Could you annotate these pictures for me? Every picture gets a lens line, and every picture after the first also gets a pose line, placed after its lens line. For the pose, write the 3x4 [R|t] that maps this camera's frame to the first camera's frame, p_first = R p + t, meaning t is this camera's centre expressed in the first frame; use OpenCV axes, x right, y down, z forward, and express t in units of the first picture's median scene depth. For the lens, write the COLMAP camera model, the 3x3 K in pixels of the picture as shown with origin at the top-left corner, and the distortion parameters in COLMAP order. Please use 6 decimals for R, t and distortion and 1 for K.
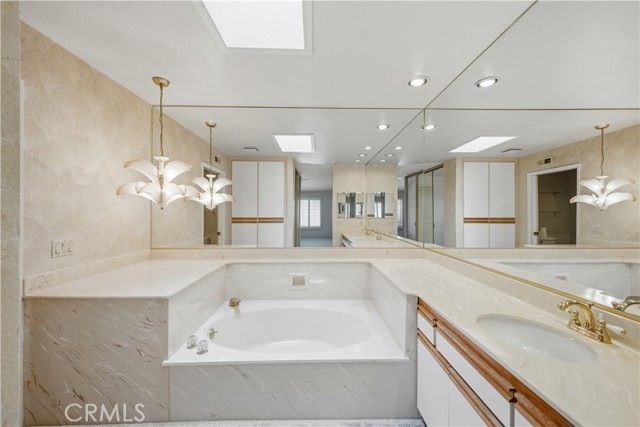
lens RADIAL K [[250.7, 0, 320.5], [0, 250.7, 213.4], [0, 0, 1]] dist [0.020045, -0.006498]
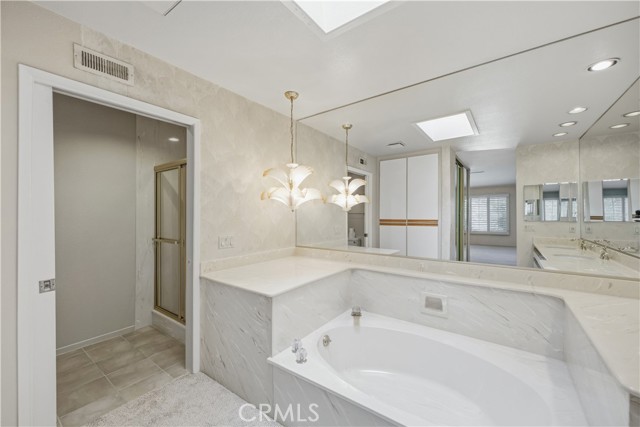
lens RADIAL K [[250.7, 0, 325.0], [0, 250.7, 212.3], [0, 0, 1]] dist [0.020045, -0.006498]
pose [[0.793904, -0.009086, -0.607975, 0.080888], [0.002928, 0.999934, -0.011119, -0.000184], [0.608036, 0.007047, 0.793878, 0.127003]]
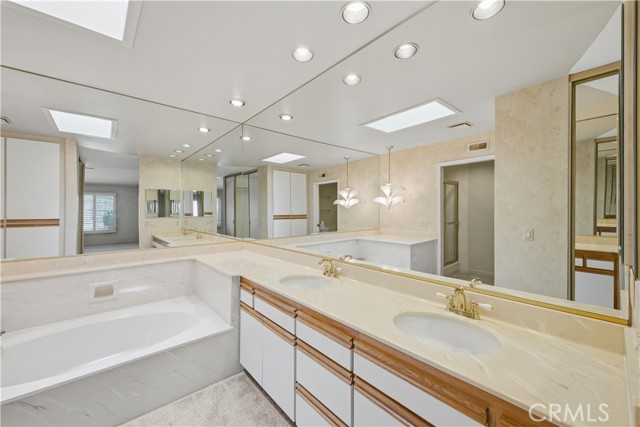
lens RADIAL K [[250.7, 0, 322.1], [0, 250.7, 213.4], [0, 0, 1]] dist [0.020045, -0.006498]
pose [[0.761722, -0.010971, 0.647811, -0.052312], [0.007345, 0.999939, 0.008298, 0.000478], [-0.647862, -0.001562, 0.761756, -0.102554]]
